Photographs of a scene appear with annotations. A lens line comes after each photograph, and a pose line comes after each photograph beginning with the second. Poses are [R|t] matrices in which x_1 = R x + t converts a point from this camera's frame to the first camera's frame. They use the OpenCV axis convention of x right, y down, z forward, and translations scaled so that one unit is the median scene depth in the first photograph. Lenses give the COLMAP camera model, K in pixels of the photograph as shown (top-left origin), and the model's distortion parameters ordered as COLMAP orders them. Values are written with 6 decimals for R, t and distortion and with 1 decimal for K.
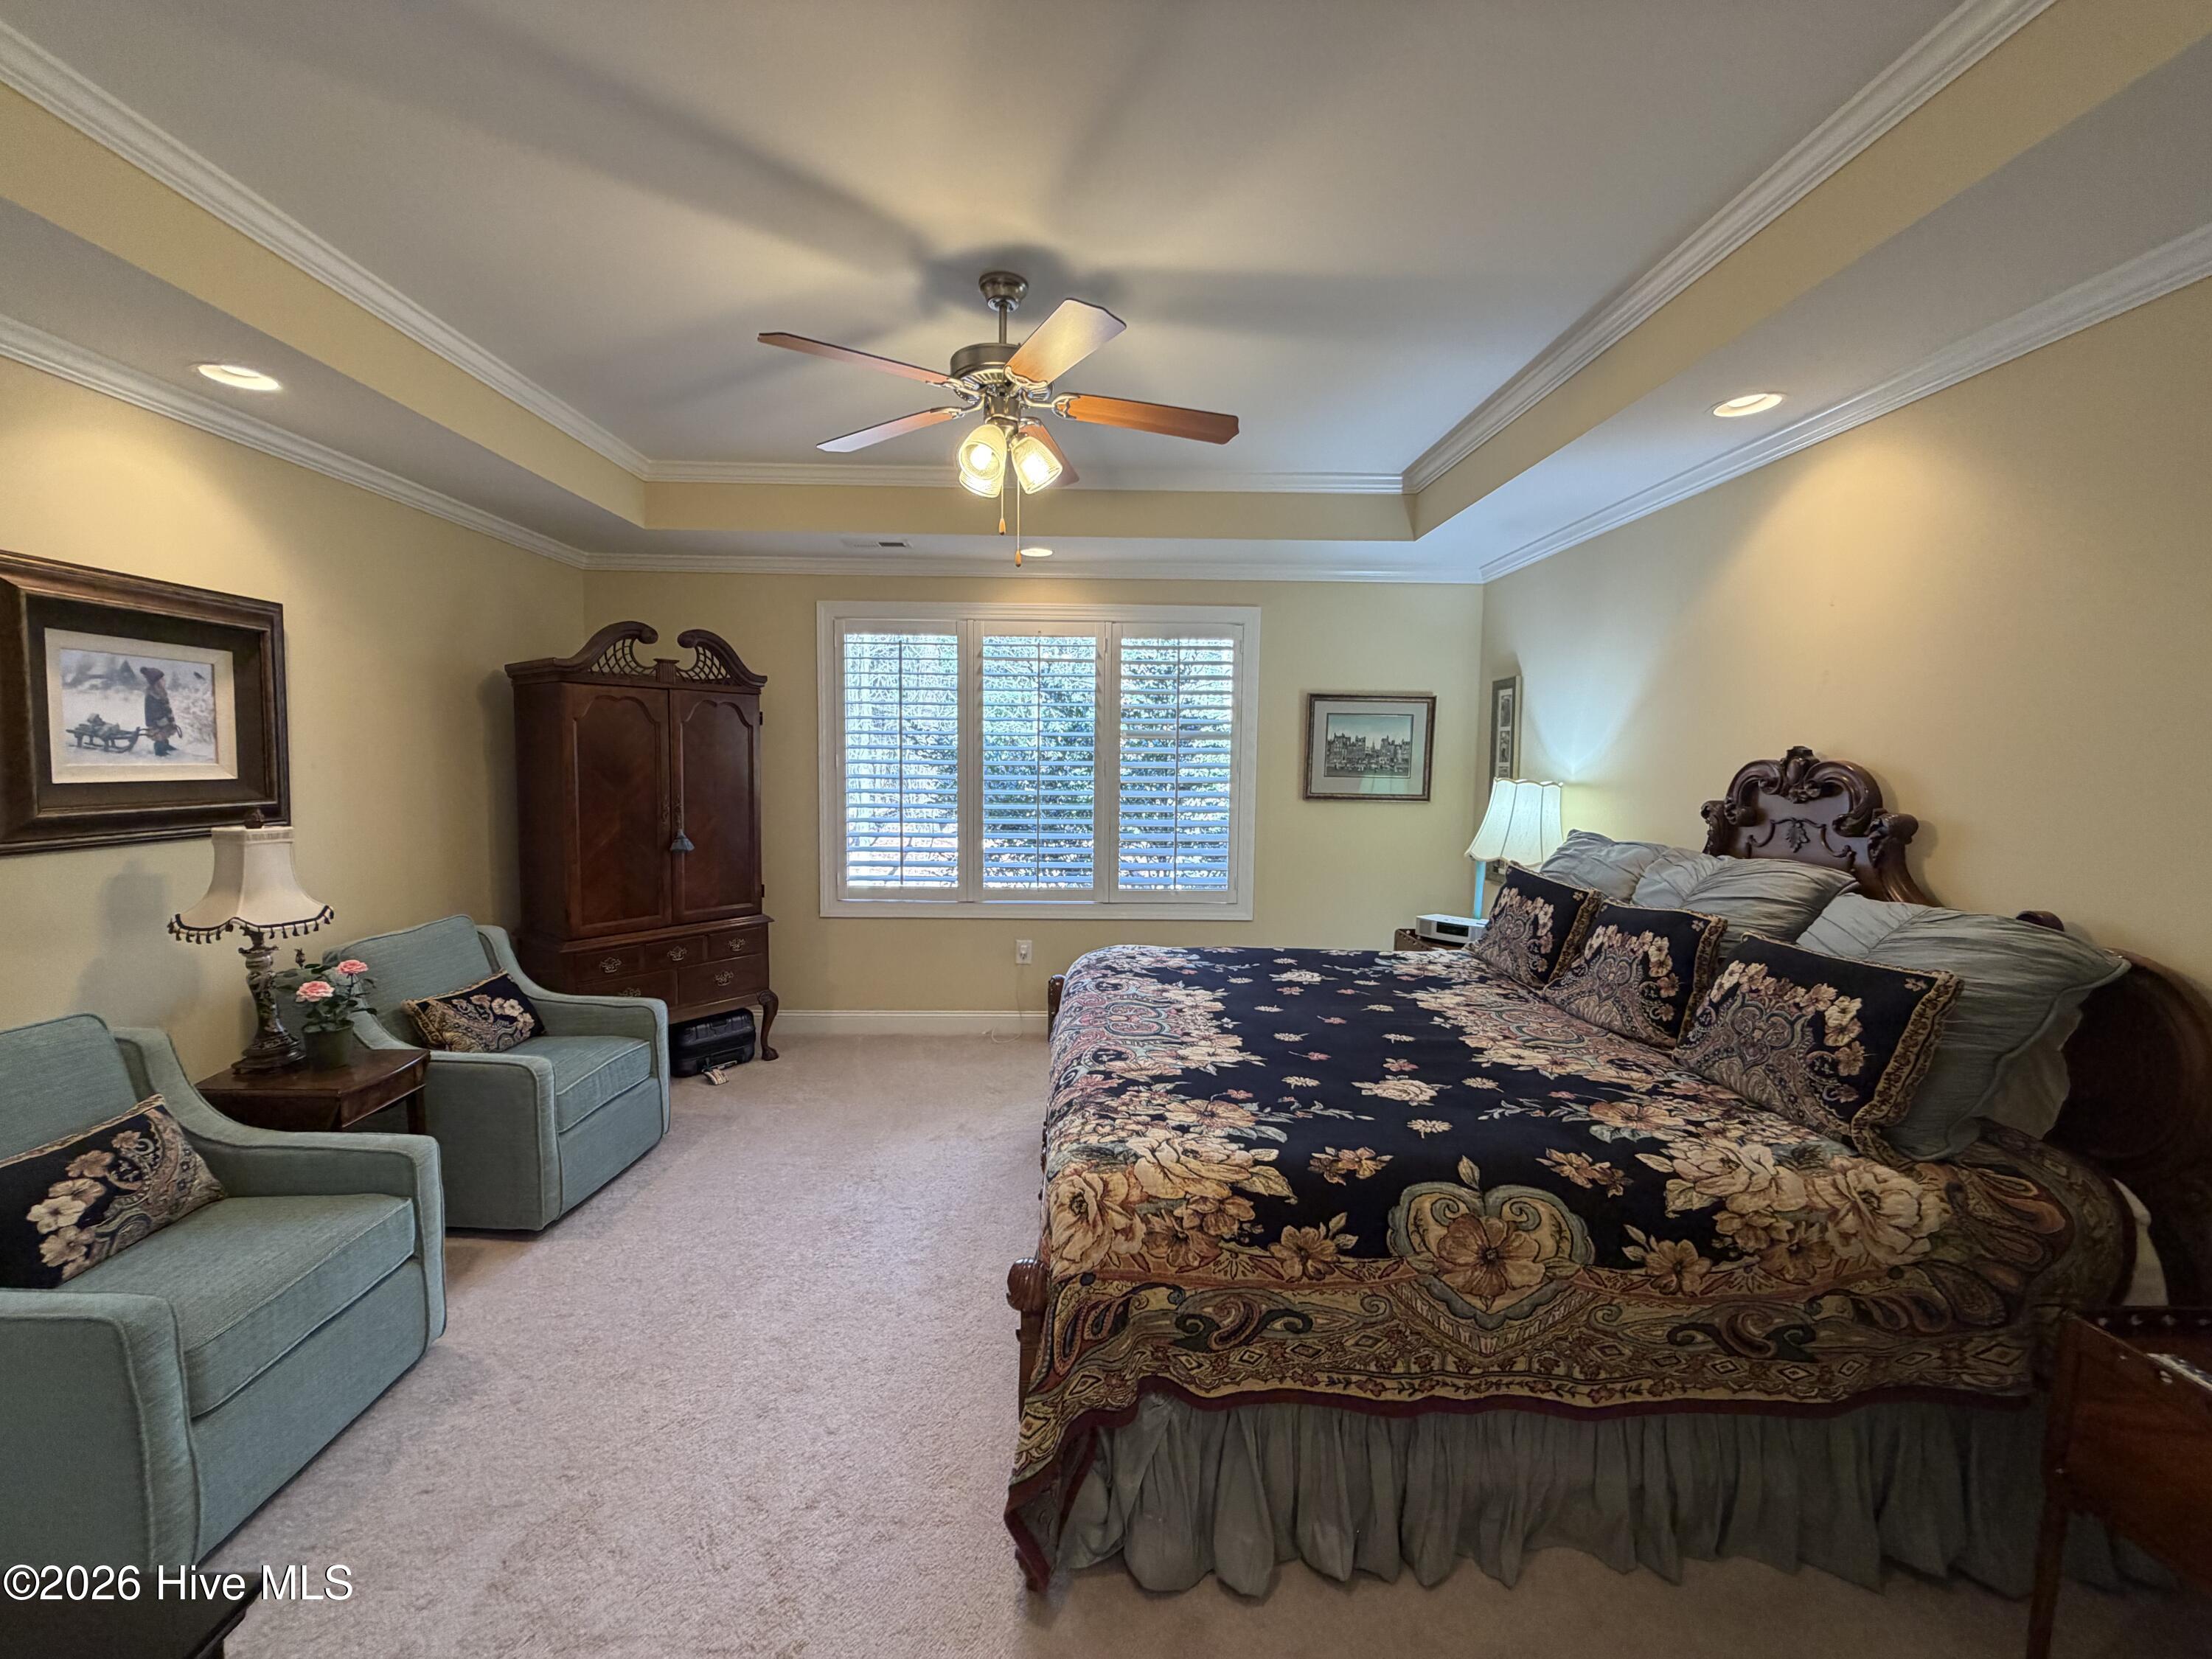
lens RADIAL K [[884.5, 0, 1100.6], [0, 884.5, 829.5], [0, 0, 1]] dist [-0.000384, -0.000058]
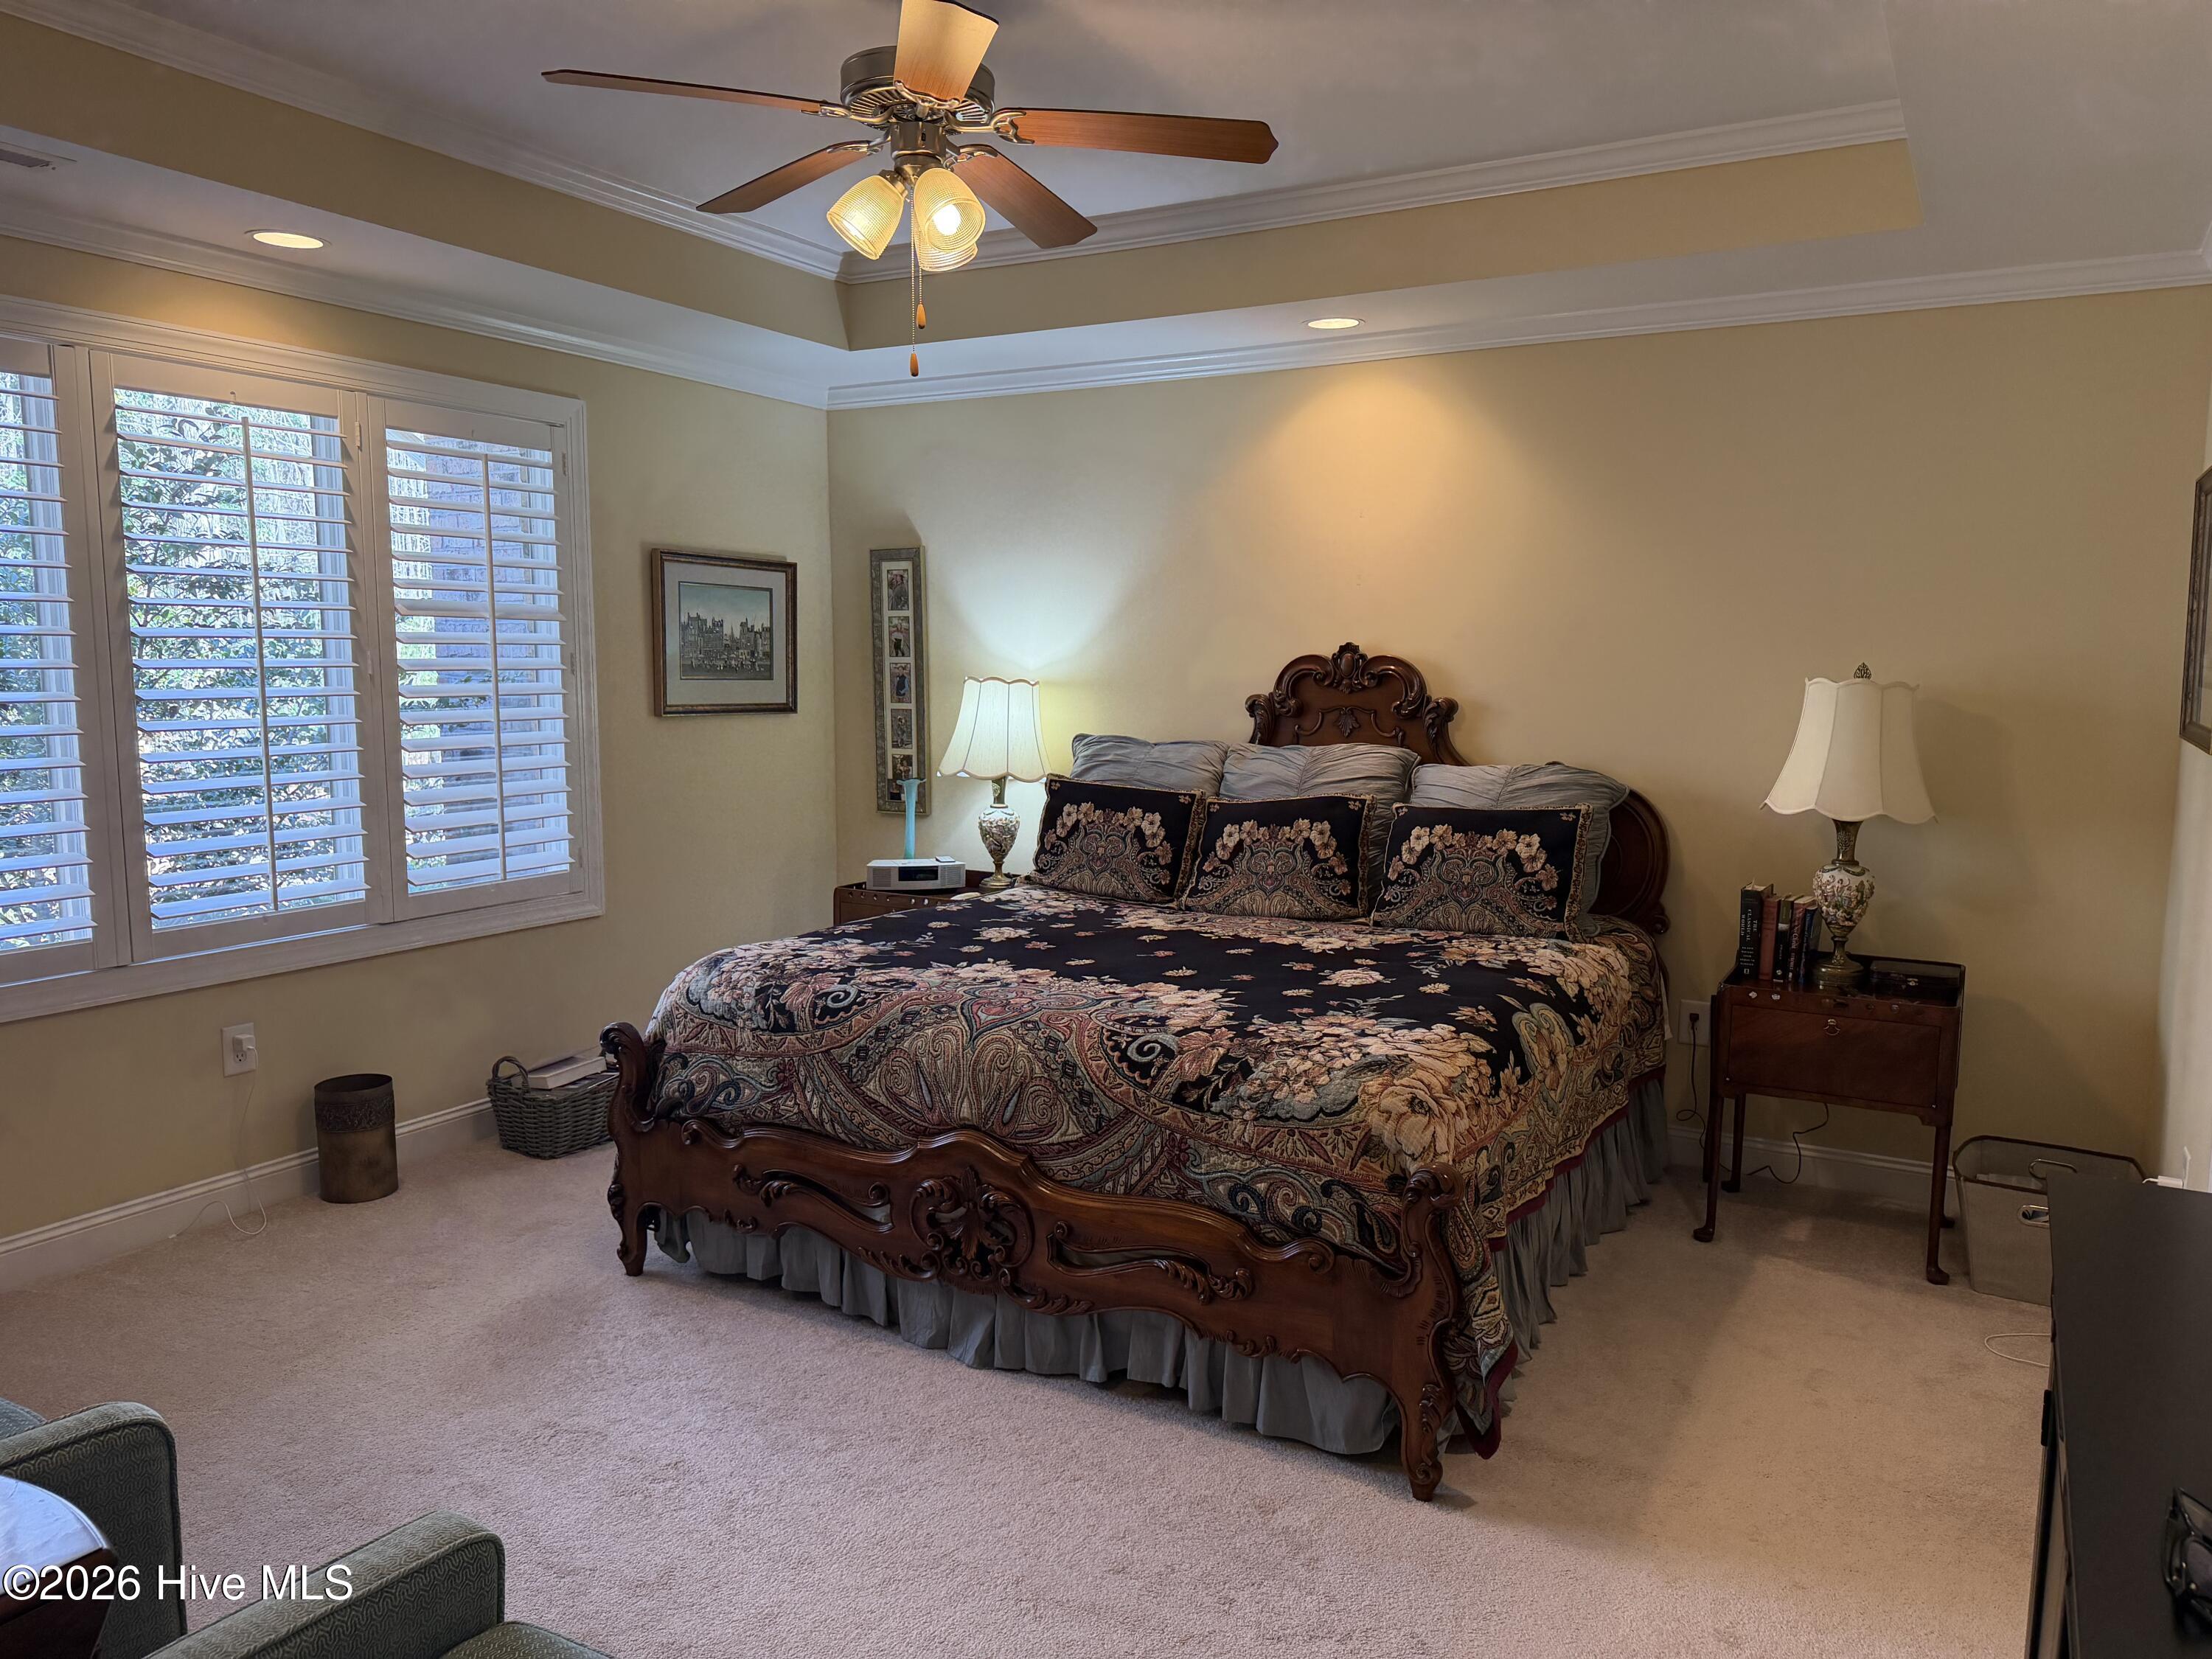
lens RADIAL K [[1538.9, 0, 1117.1], [0, 1538.9, 838.0], [0, 0, 1]] dist [0.155439, -0.313204]
pose [[0.505291, -0.106135, 0.856397, -1.098624], [0.068938, 0.994201, 0.082539, -0.029982], [-0.860191, 0.017332, 0.509677, 0.259561]]
